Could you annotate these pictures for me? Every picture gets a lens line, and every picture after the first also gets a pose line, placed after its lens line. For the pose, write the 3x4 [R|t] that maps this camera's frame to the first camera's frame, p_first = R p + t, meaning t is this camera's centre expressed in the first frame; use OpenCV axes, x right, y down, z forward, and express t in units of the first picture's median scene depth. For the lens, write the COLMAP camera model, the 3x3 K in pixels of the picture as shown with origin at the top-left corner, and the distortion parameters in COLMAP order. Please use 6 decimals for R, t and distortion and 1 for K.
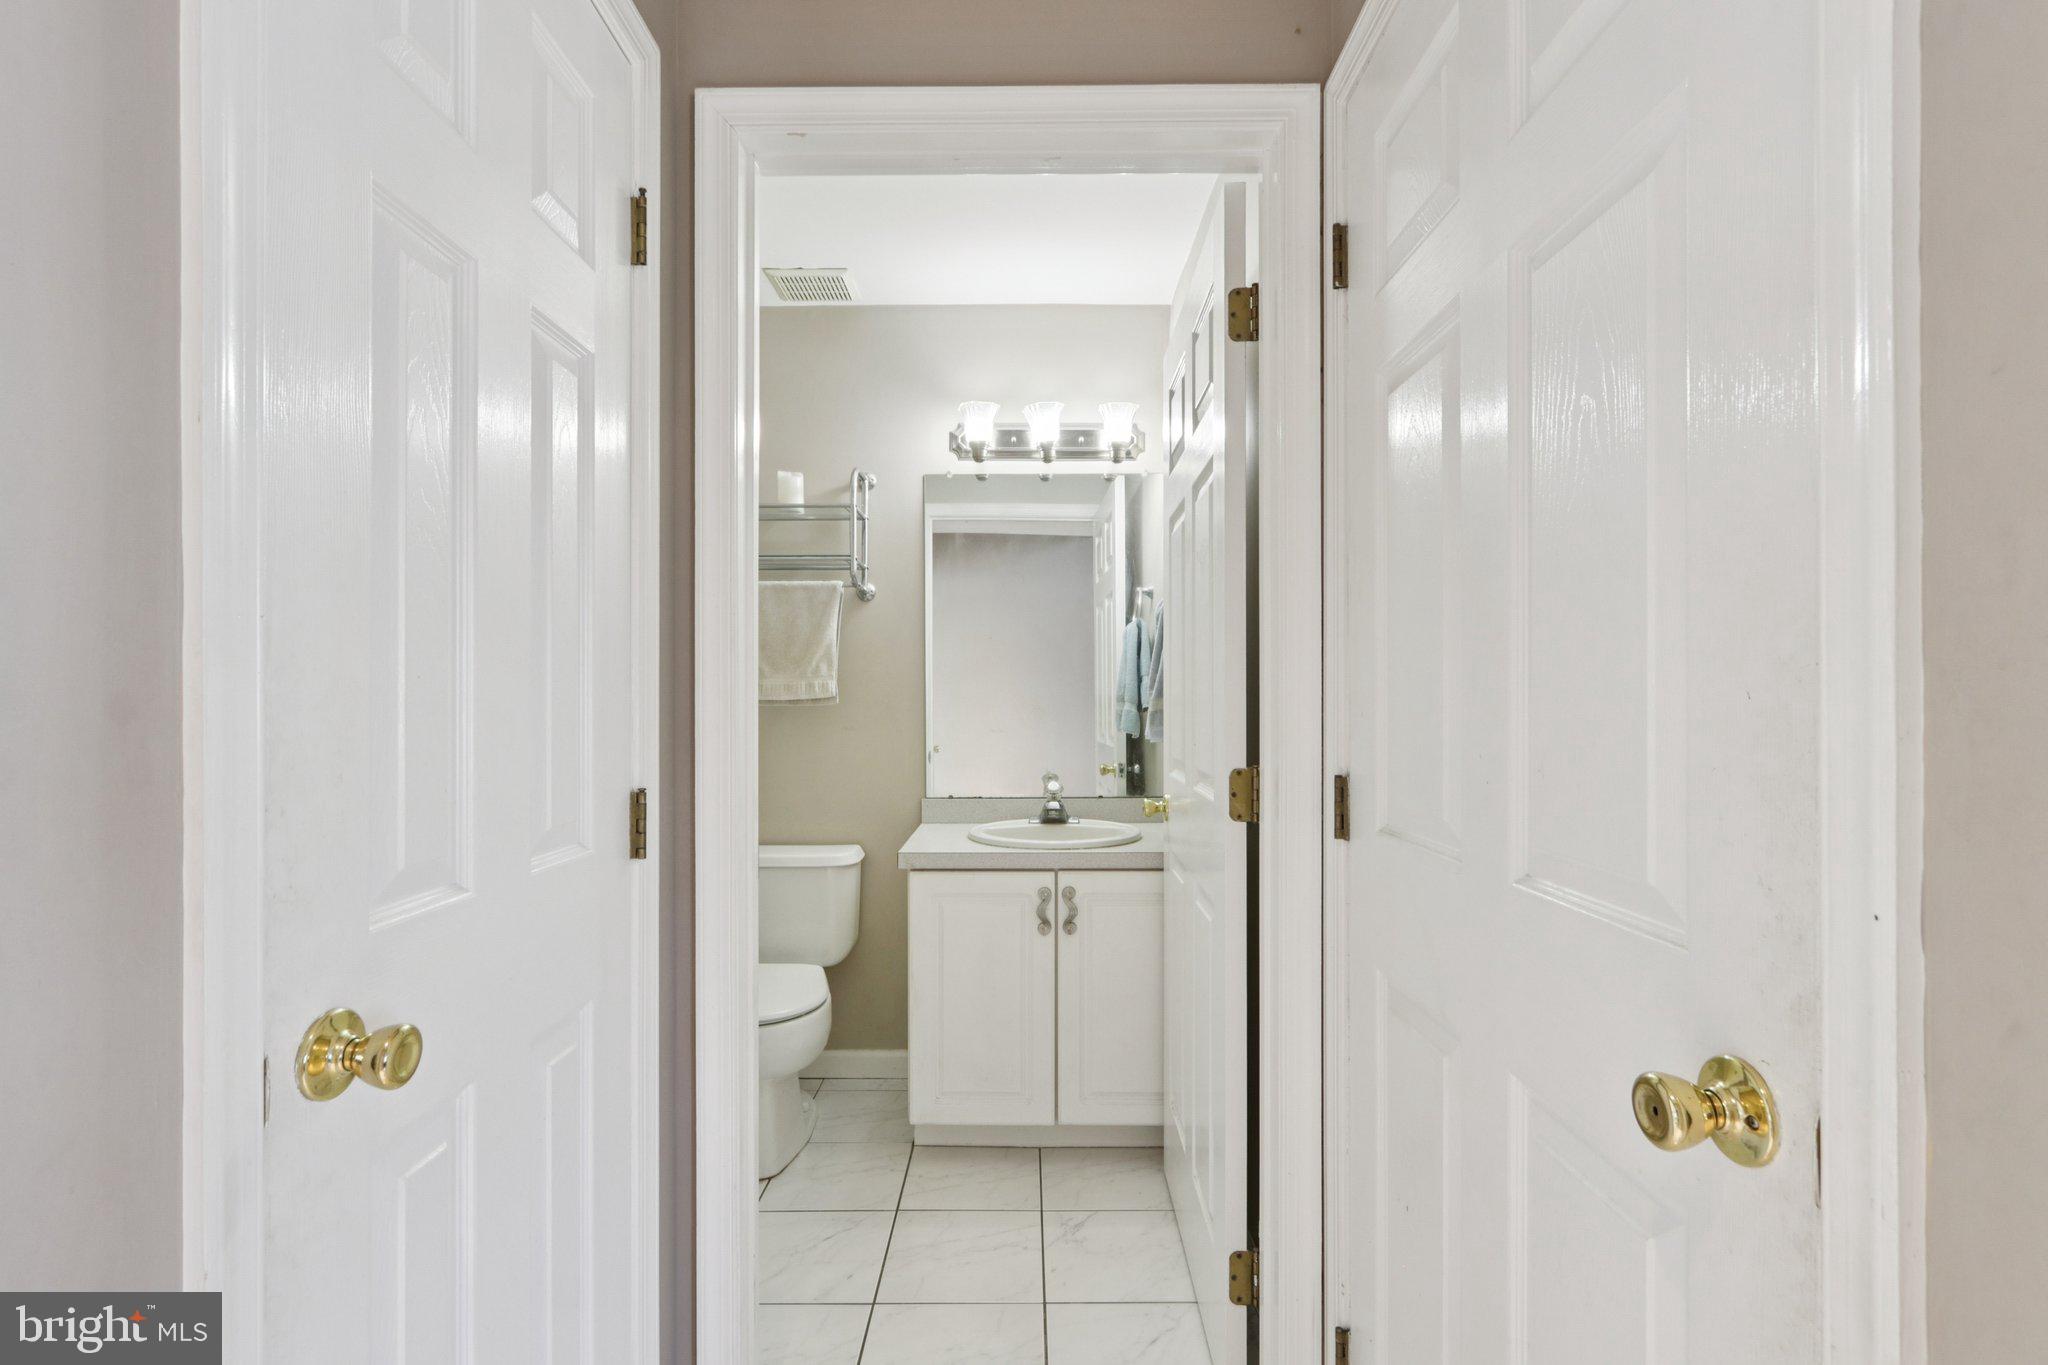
lens RADIAL K [[942.9, 0, 1015.5], [0, 942.9, 699.1], [0, 0, 1]] dist [-0.005127, -0.001026]
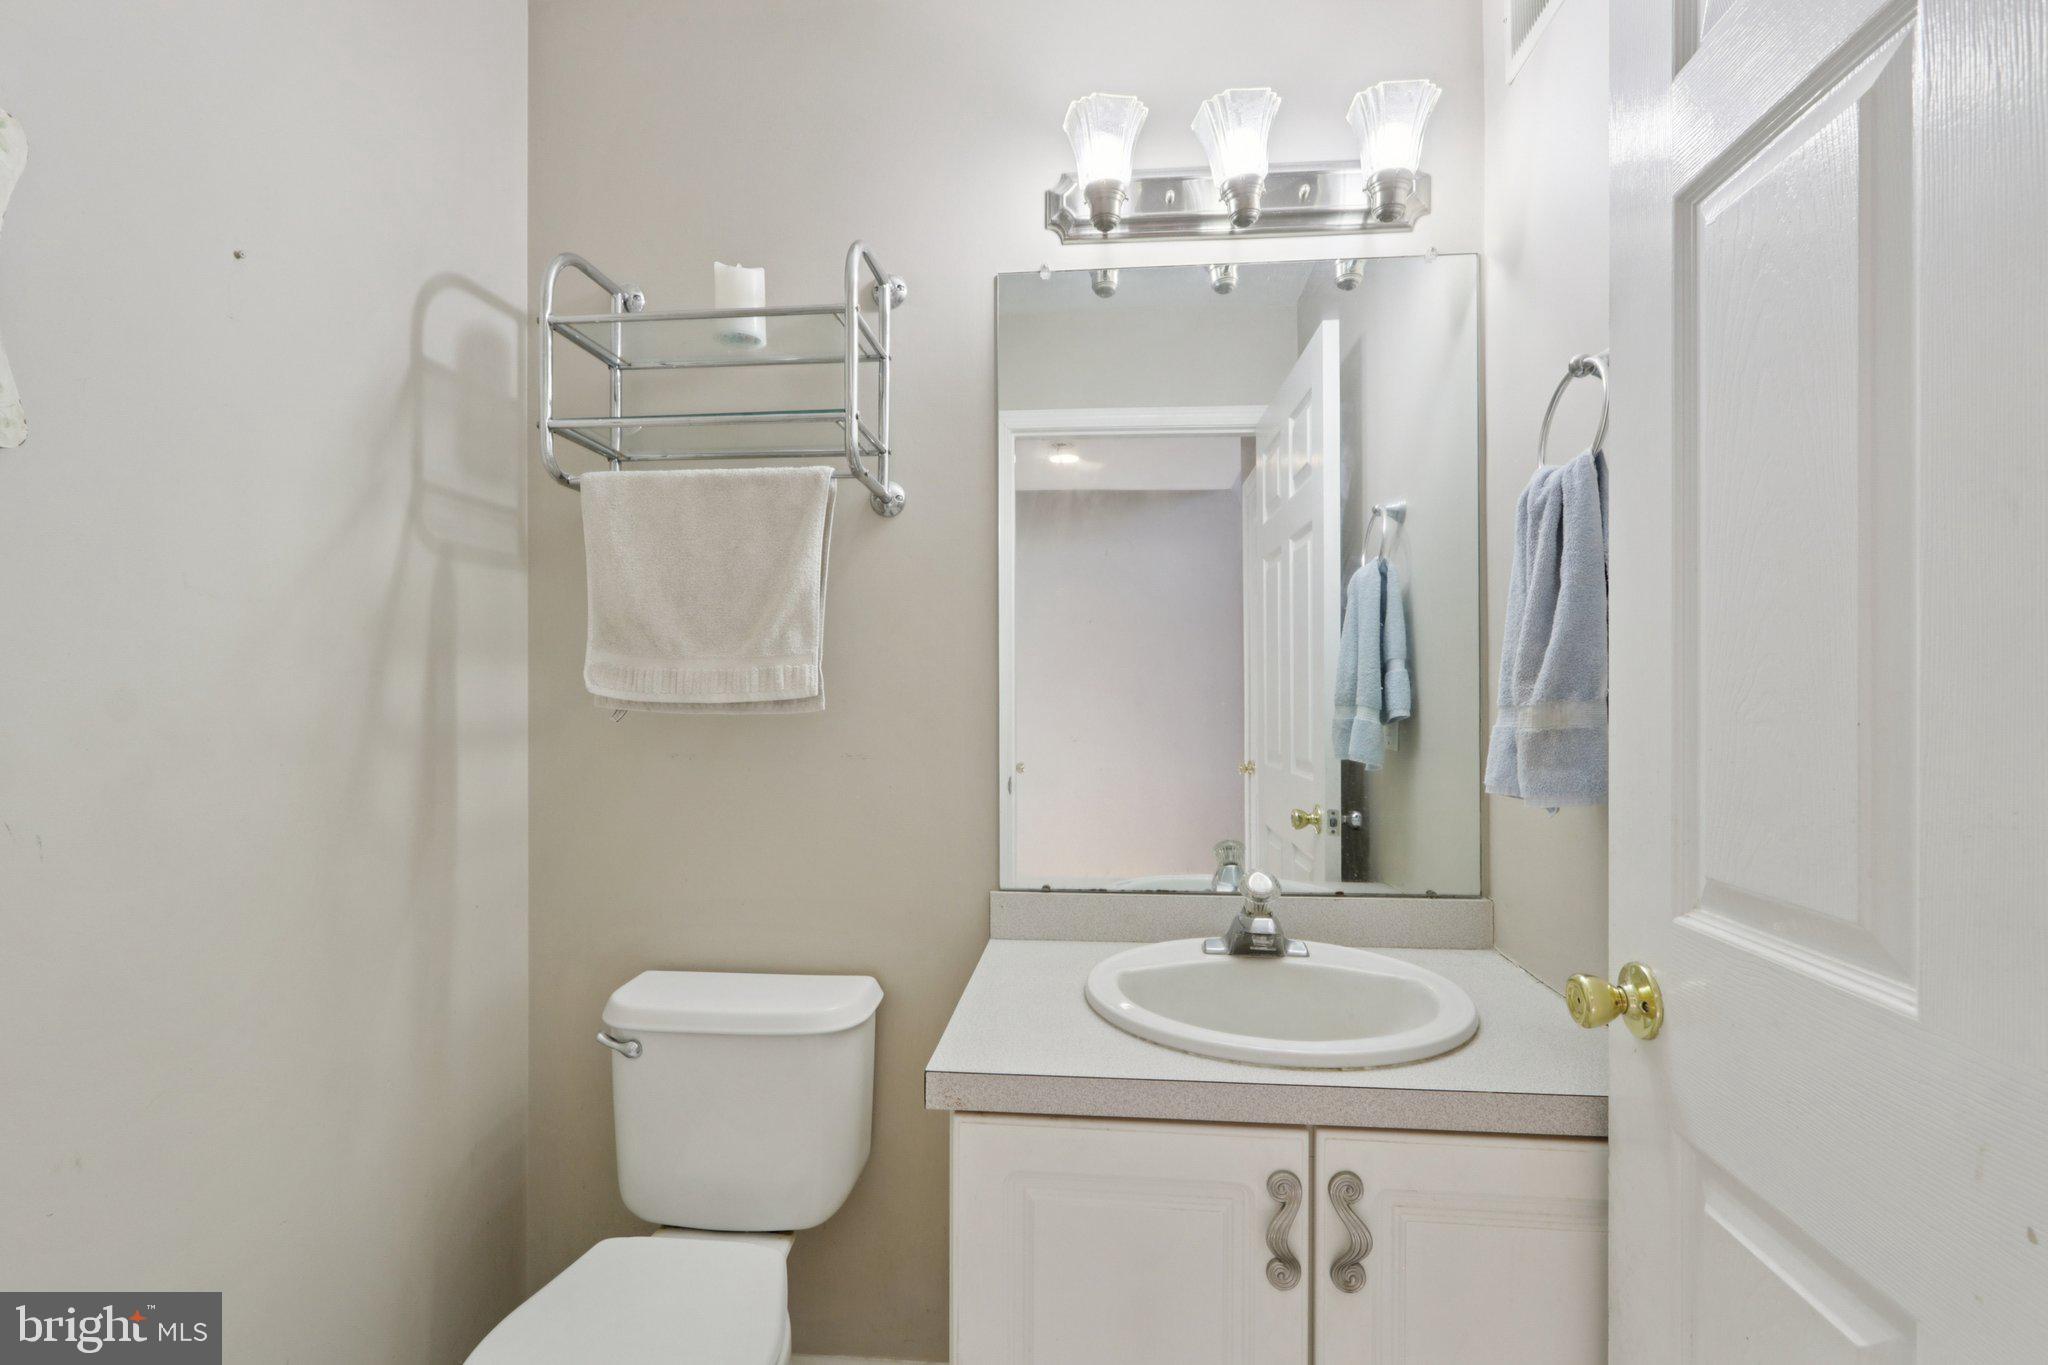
lens RADIAL K [[942.9, 0, 1026.4], [0, 942.9, 688.6], [0, 0, 1]] dist [-0.005127, -0.001026]
pose [[0.996932, 0.001539, -0.078254, -0.040584], [-0.002264, 0.999955, -0.009175, -0.002300], [0.078237, 0.009324, 0.996891, 0.499550]]
